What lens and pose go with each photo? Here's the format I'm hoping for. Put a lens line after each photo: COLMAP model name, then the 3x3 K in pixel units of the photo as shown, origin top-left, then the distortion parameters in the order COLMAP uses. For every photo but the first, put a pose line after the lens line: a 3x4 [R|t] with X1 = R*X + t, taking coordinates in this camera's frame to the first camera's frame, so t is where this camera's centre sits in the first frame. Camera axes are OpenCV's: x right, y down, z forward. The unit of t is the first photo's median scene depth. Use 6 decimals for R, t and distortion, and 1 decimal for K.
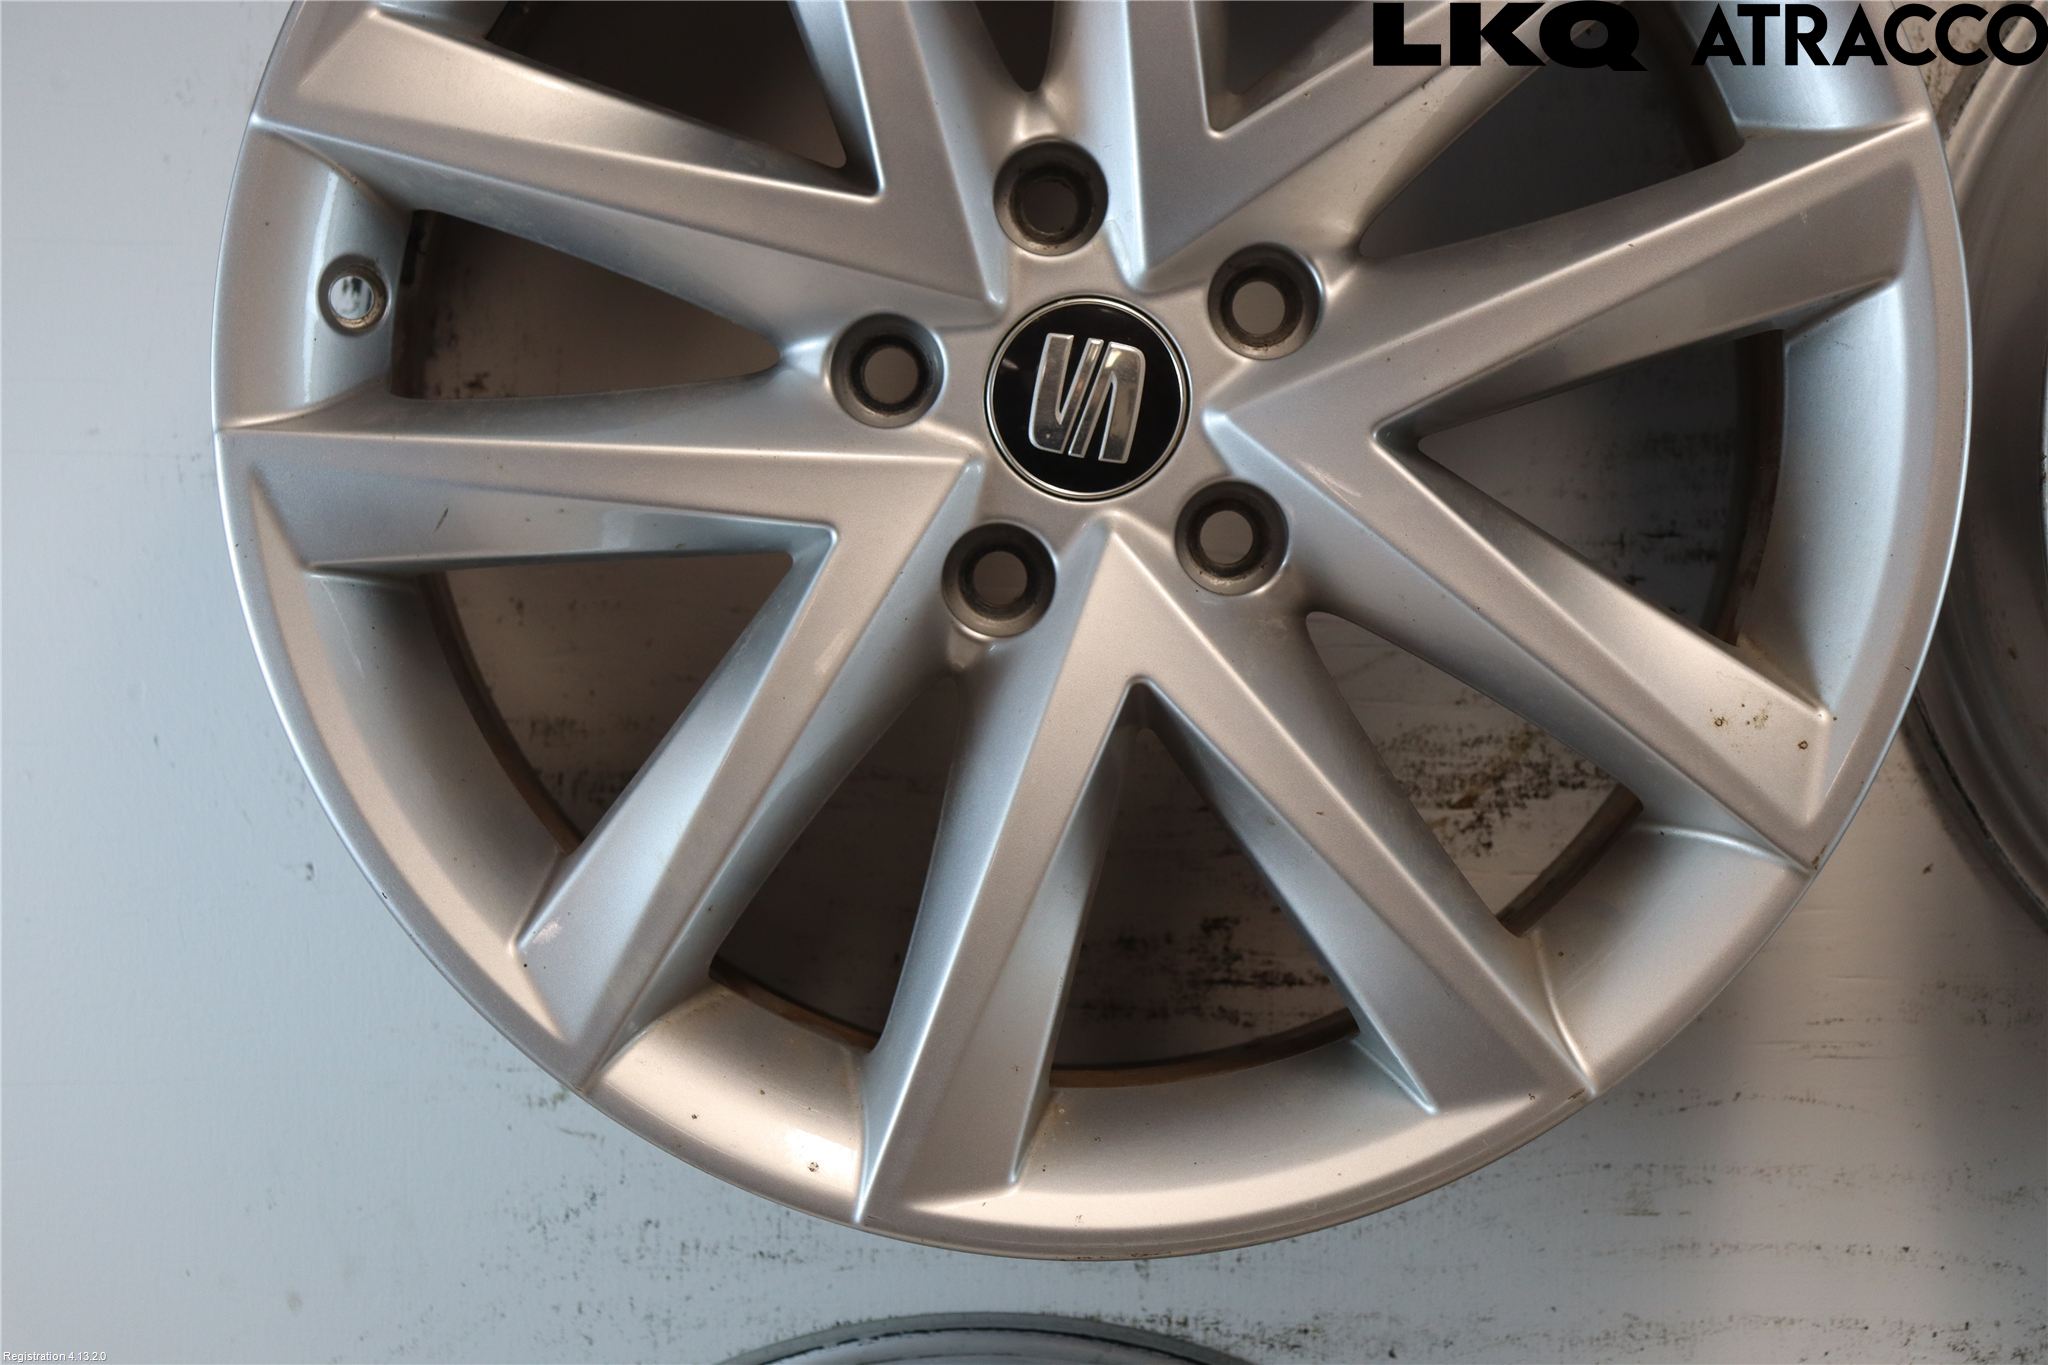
lens RADIAL K [[3586.6, 0, 1024.0], [0, 3586.6, 682.5], [0, 0, 1]] dist [0.161116, 0.355466]
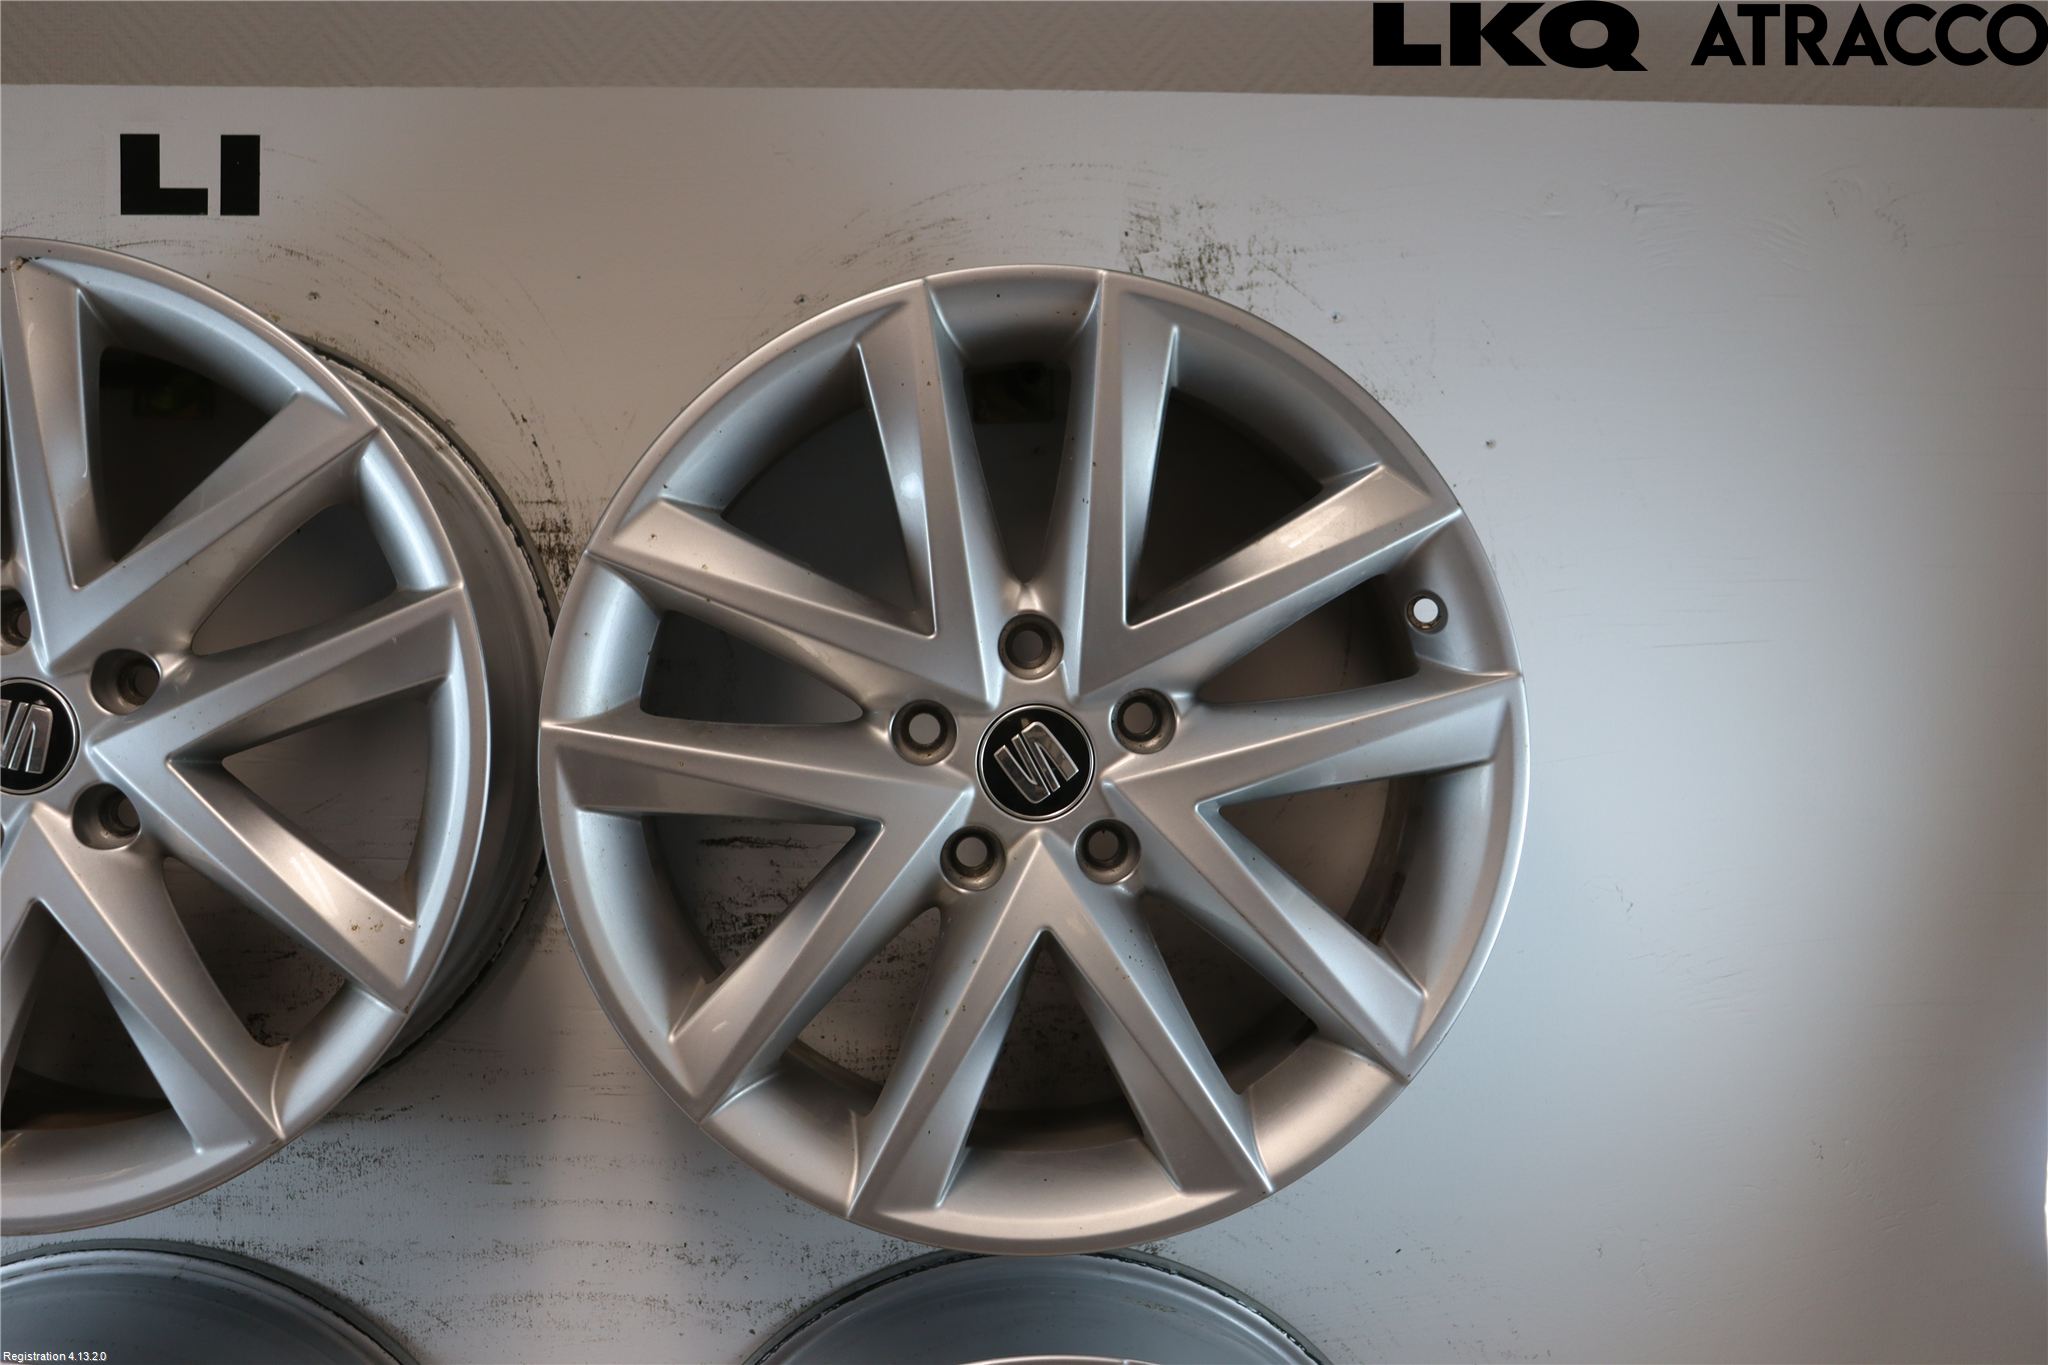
lens RADIAL K [[2017.1, 0, 1021.9], [0, 2017.1, 692.6], [0, 0, 1]] dist [-0.133458, 0.213384]
pose [[0.999835, 0.003385, 0.017827, 0.475645], [-0.002722, 0.999309, -0.037081, -0.064566], [-0.017941, 0.037026, 0.999153, 0.033094]]
